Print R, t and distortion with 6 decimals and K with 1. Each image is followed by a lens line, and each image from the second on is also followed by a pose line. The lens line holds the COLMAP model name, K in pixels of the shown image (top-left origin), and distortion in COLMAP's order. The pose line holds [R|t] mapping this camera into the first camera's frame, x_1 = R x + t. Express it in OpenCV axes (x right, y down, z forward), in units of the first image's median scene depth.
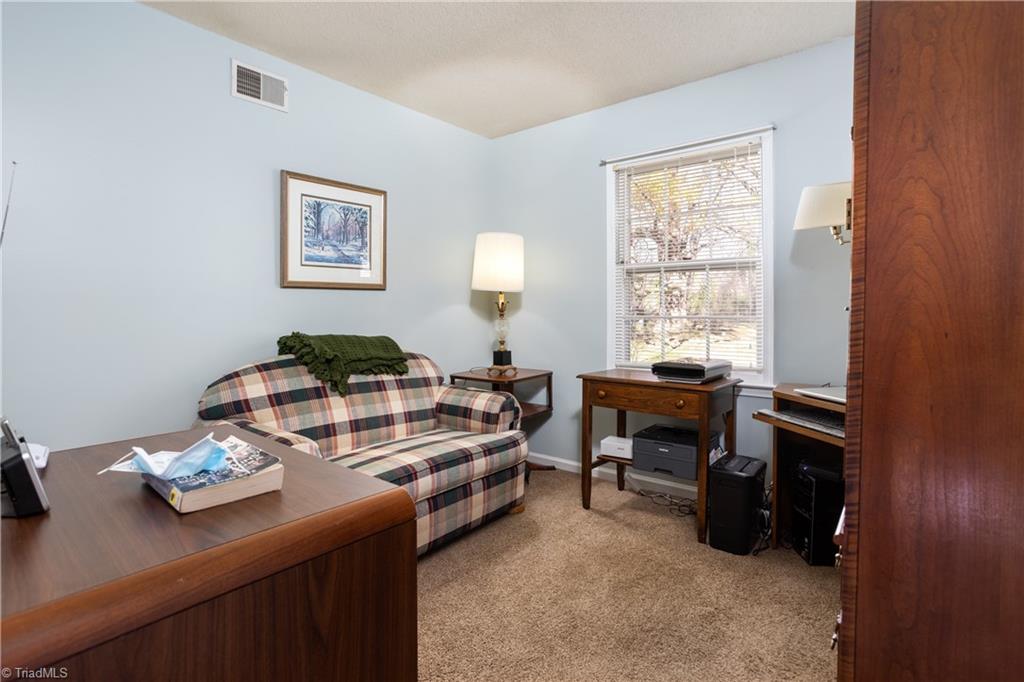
lens RADIAL K [[507.6, 0, 513.9], [0, 507.6, 331.3], [0, 0, 1]] dist [-0.038410, 0.000746]
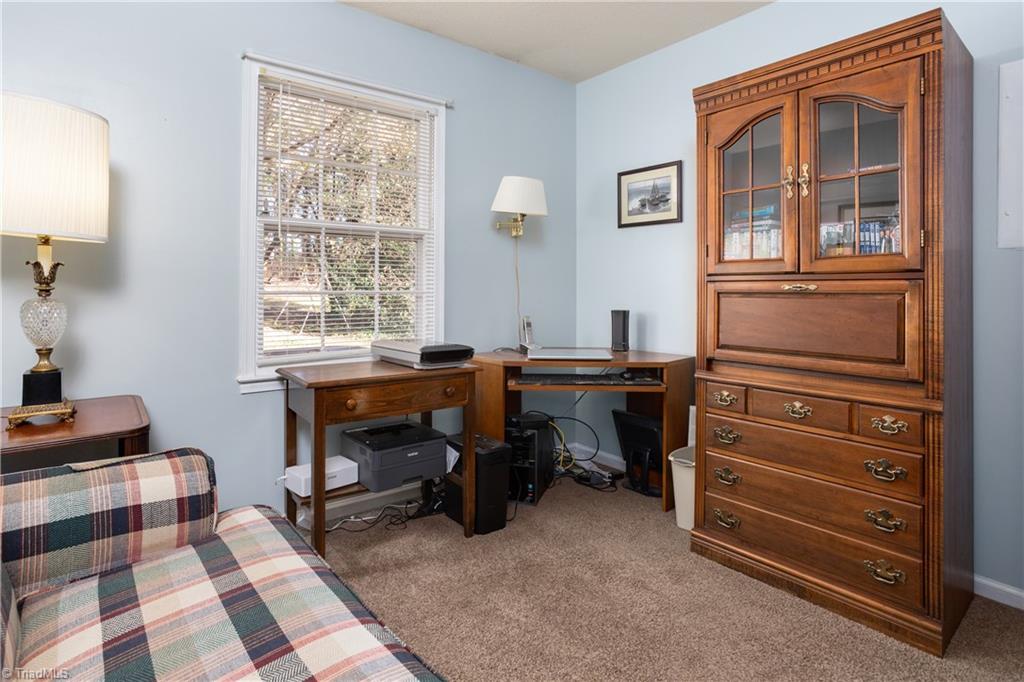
lens RADIAL K [[542.3, 0, 512.7], [0, 542.3, 288.7], [0, 0, 1]] dist [-0.000649, 0.000095]
pose [[0.206331, -0.007717, 0.978452, -0.481279], [0.022460, 0.999743, 0.003149, -0.031202], [-0.978224, 0.021327, 0.206452, 0.577685]]
